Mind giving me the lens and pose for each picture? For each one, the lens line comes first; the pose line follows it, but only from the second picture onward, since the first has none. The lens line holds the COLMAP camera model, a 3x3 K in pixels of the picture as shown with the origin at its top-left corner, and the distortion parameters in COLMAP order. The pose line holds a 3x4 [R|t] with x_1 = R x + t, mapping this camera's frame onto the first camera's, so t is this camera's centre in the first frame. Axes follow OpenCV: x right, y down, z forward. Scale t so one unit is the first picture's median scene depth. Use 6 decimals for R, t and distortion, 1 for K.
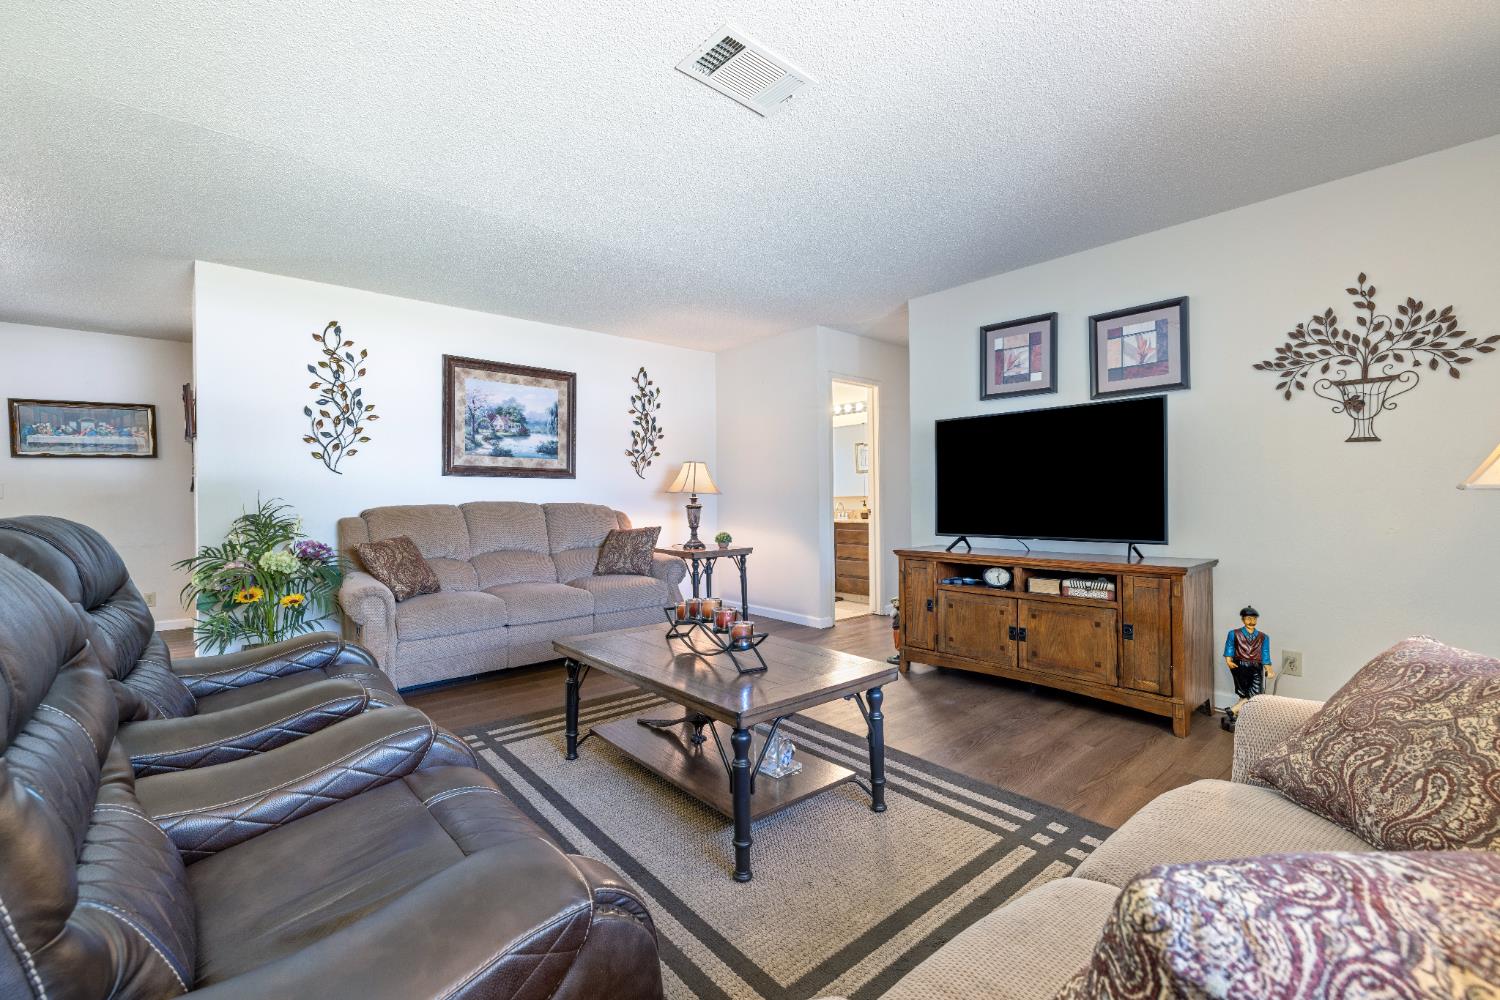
lens RADIAL K [[635.2, 0, 756.6], [0, 635.2, 494.0], [0, 0, 1]] dist [0.003899, -0.000321]
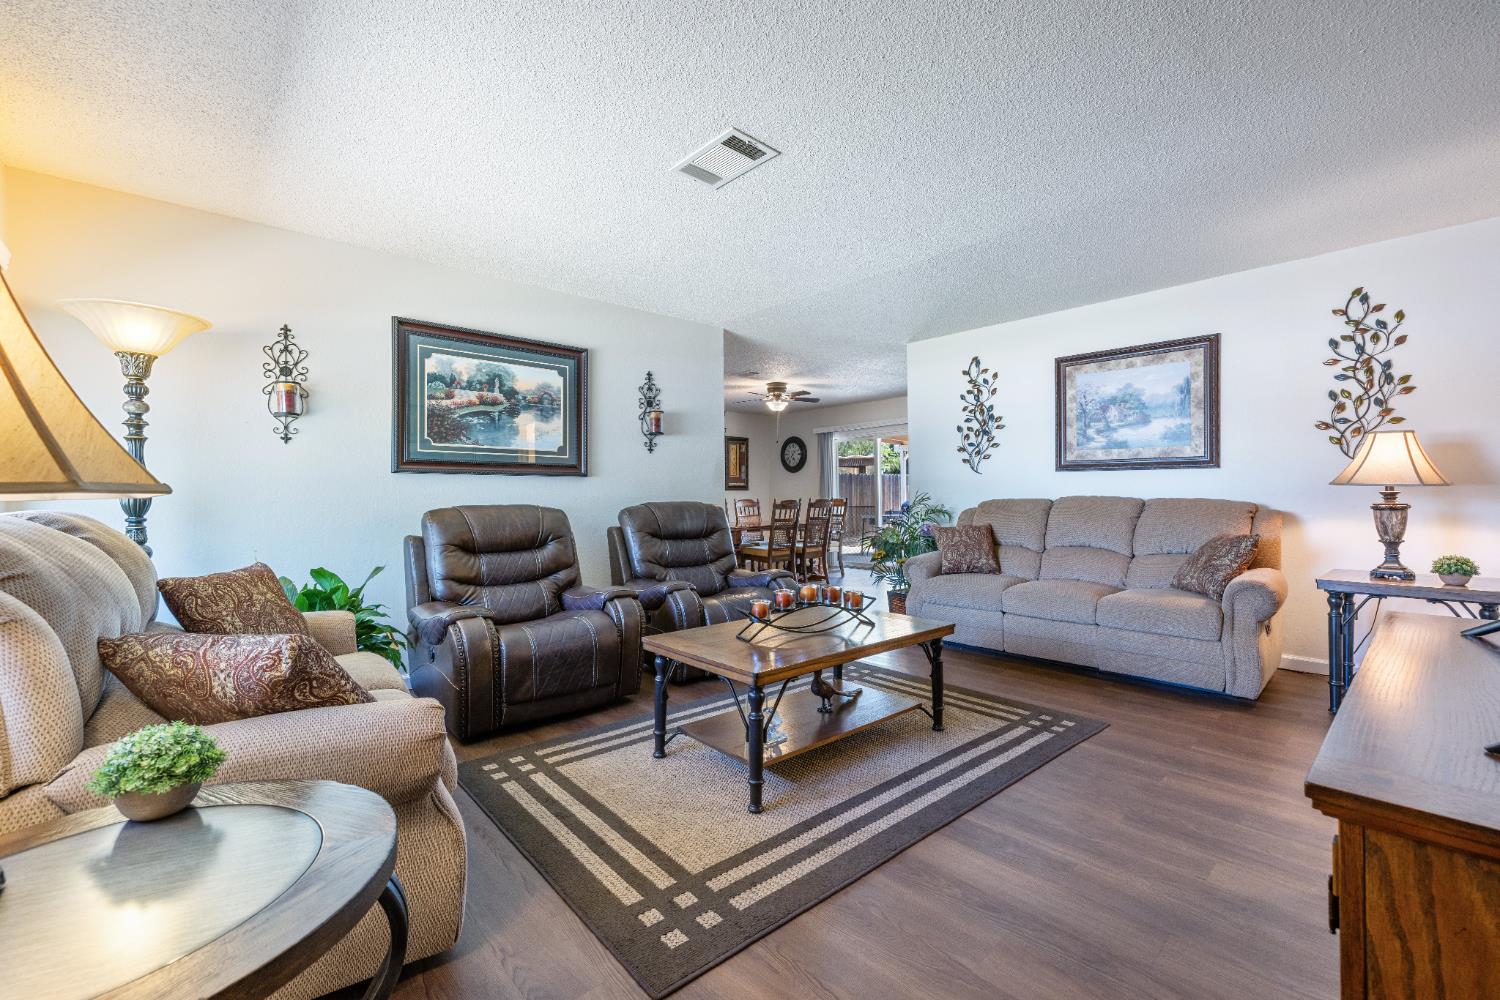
lens RADIAL K [[635.2, 0, 753.0], [0, 635.2, 485.7], [0, 0, 1]] dist [0.003899, -0.000321]
pose [[0.012561, -0.010686, -0.999864, 0.530010], [0.008802, 0.999905, -0.010576, 0.001498], [0.999882, -0.008668, 0.012654, 0.442578]]
